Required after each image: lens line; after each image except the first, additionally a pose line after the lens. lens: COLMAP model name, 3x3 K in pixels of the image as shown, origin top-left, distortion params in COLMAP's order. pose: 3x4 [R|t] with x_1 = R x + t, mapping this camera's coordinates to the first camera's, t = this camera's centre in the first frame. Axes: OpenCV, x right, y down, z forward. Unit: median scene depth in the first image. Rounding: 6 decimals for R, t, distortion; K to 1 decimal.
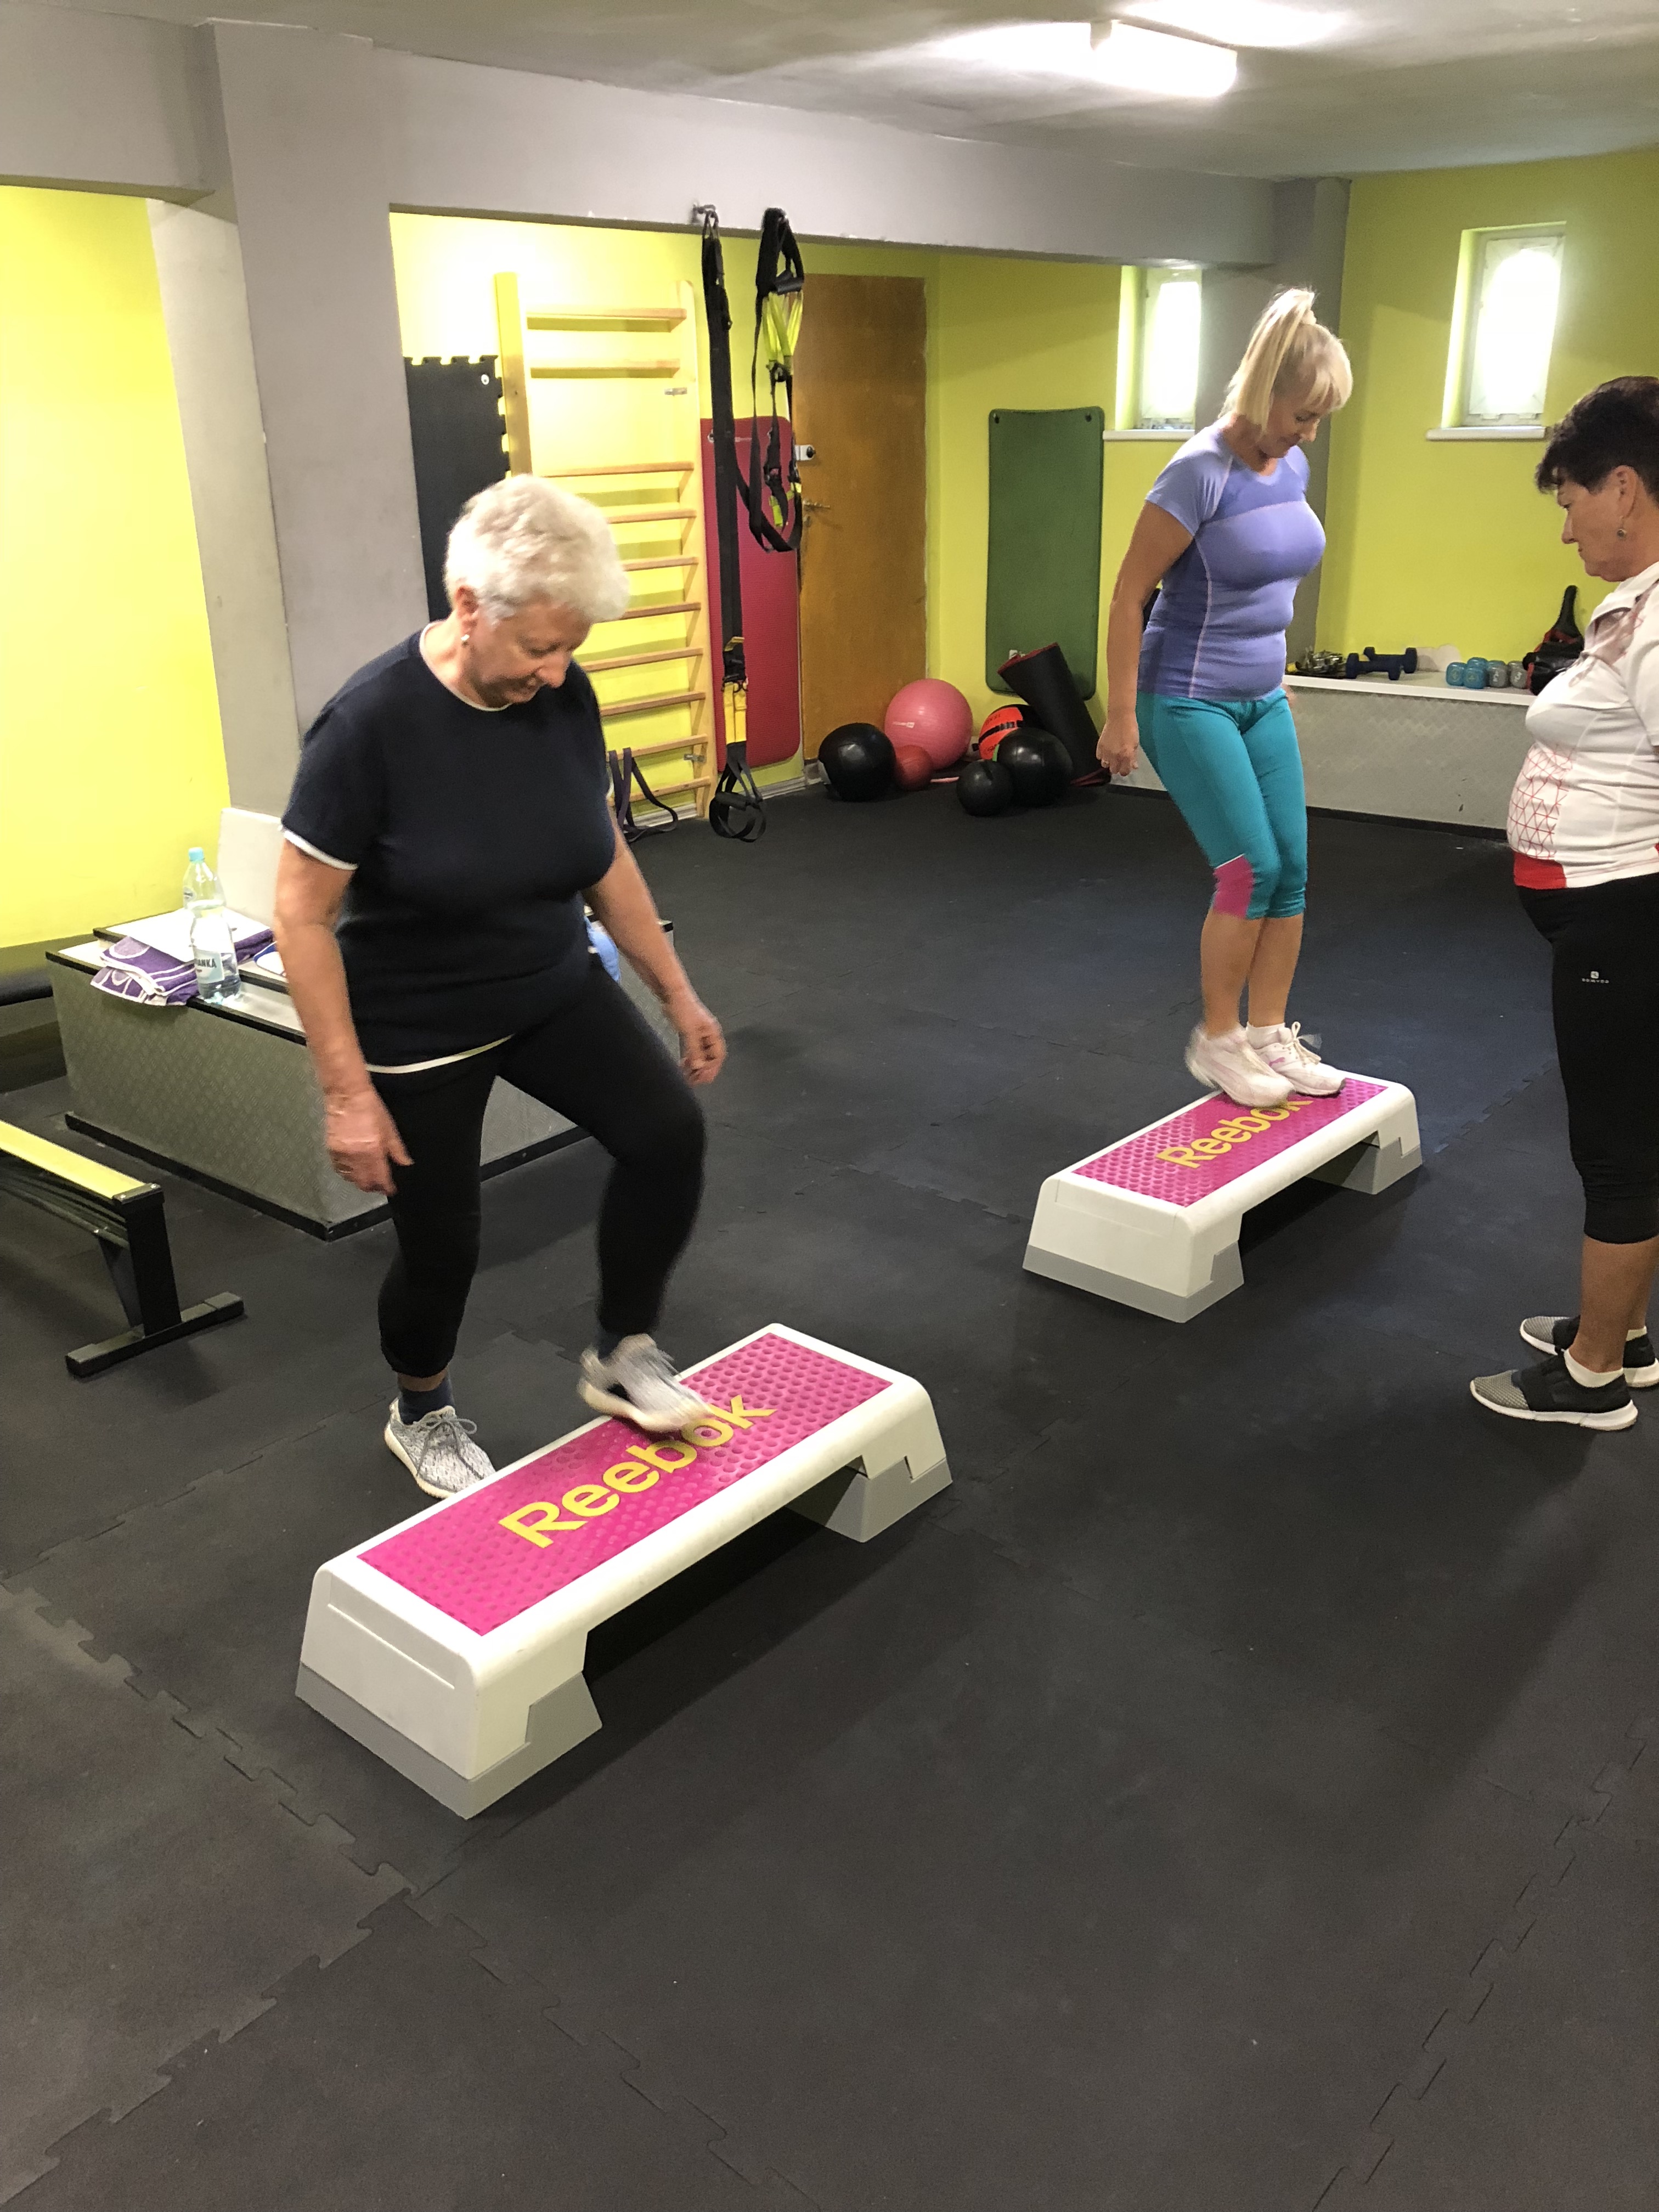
lens RADIAL K [[1823.4, 0, 820.9], [0, 1823.4, 1102.1], [0, 0, 1]] dist [0.041779, -0.021621]
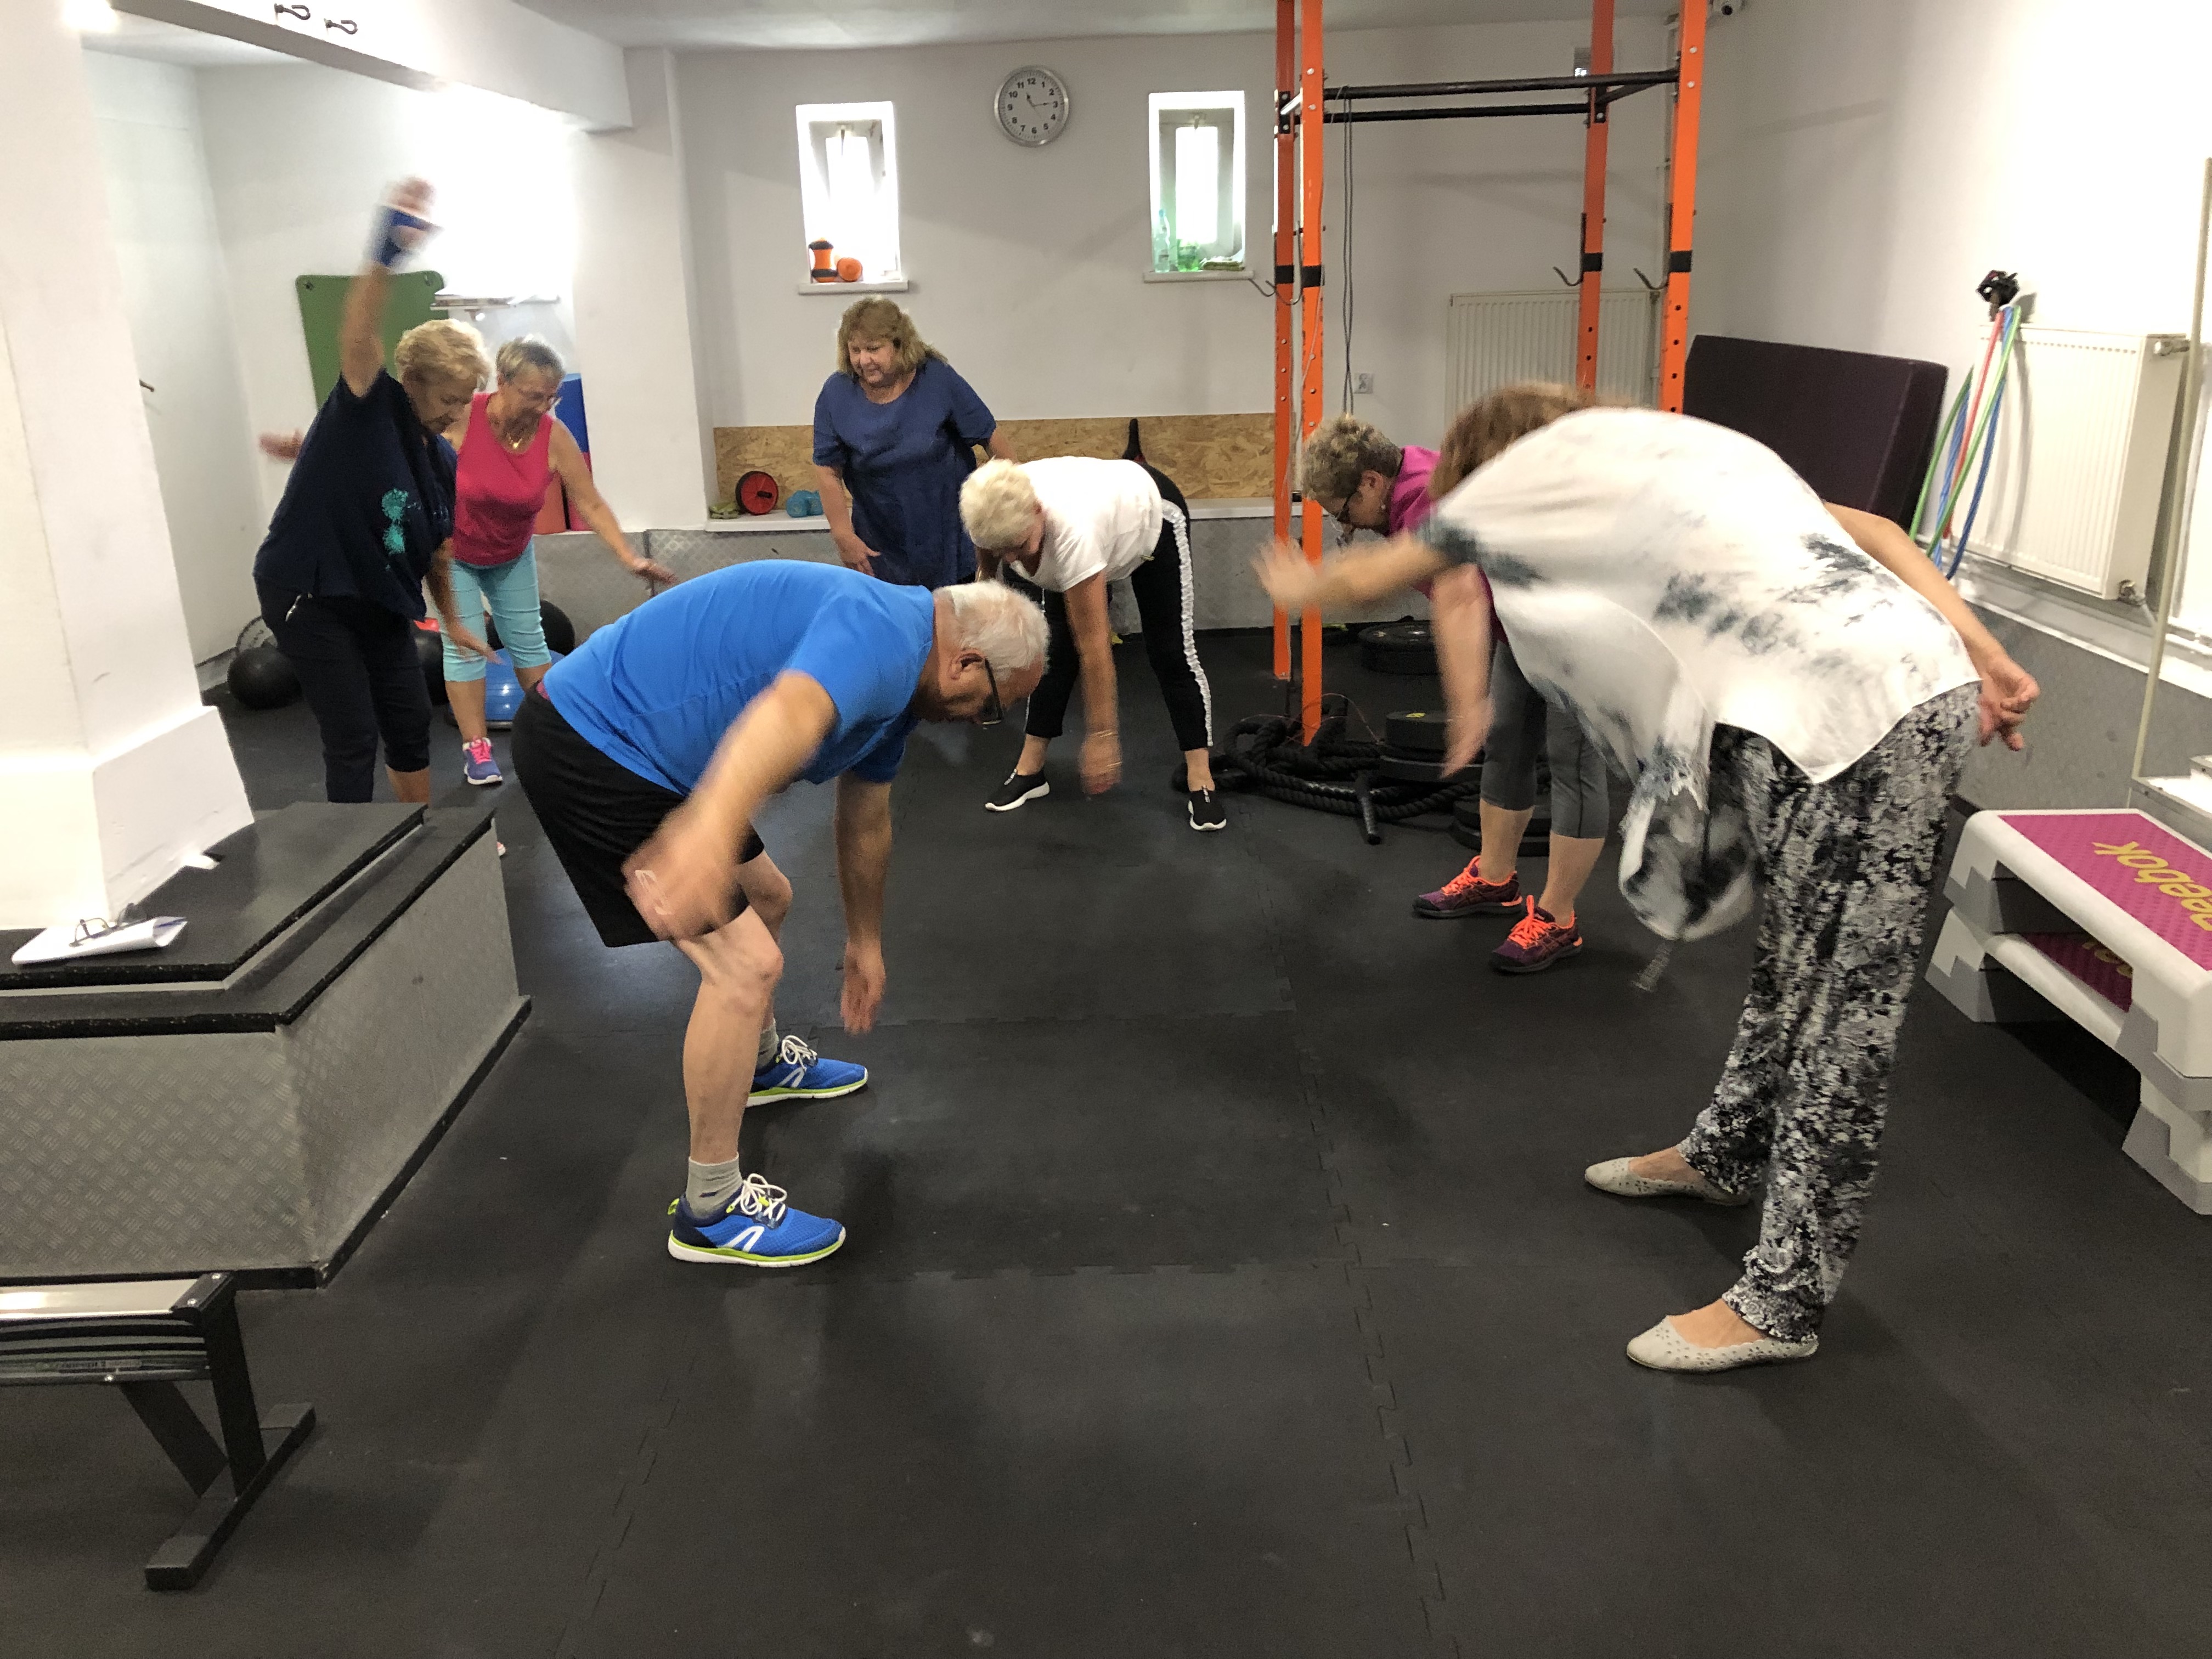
lens RADIAL K [[1823.4, 0, 1064.6], [0, 1823.4, 790.5], [0, 0, 1]] dist [0.041779, -0.021621]
pose [[0.775125, -0.179312, 0.605829, -0.424002], [0.244853, 0.969200, -0.026414, -0.025998], [-0.582433, 0.168814, 0.795156, 0.192682]]
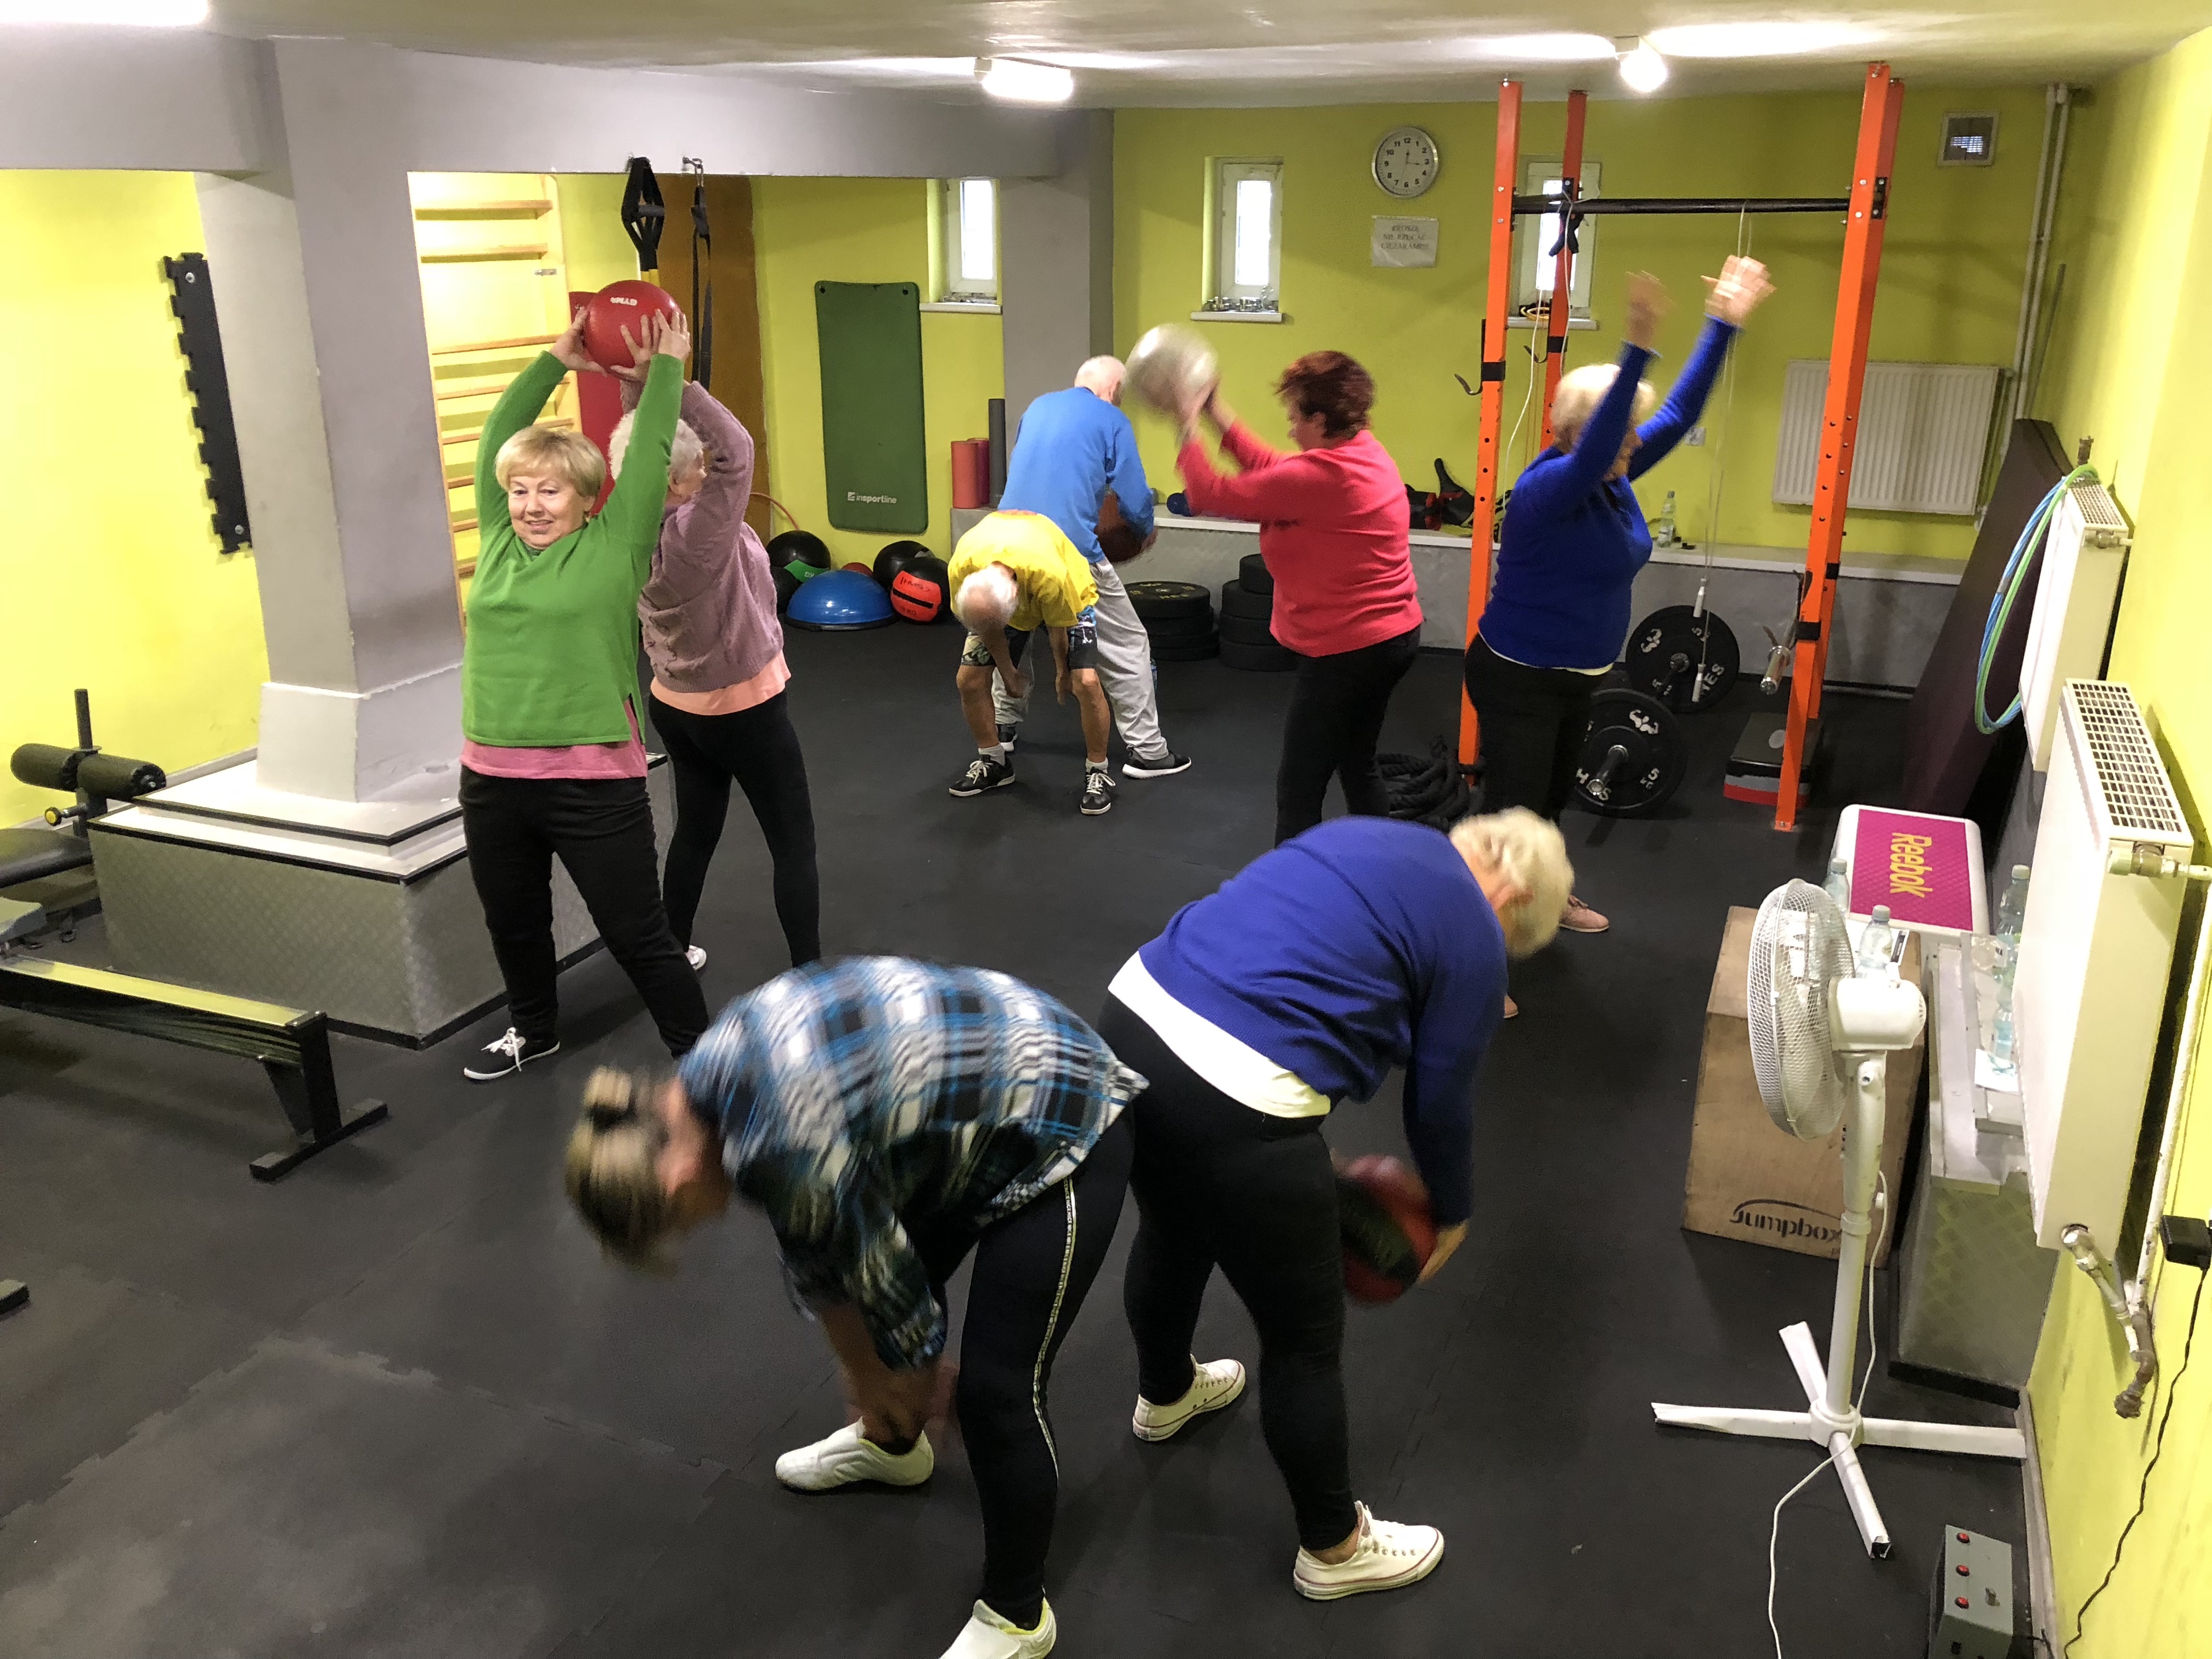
lens RADIAL K [[1823.4, 0, 1102.6], [0, 1823.4, 811.6], [0, 0, 1]] dist [0.041779, -0.021621]
pose [[0.956795, -0.074854, 0.280963, -0.163655], [0.087131, 0.995700, -0.031444, -0.000557], [-0.277401, 0.054566, 0.959203, -0.236215]]
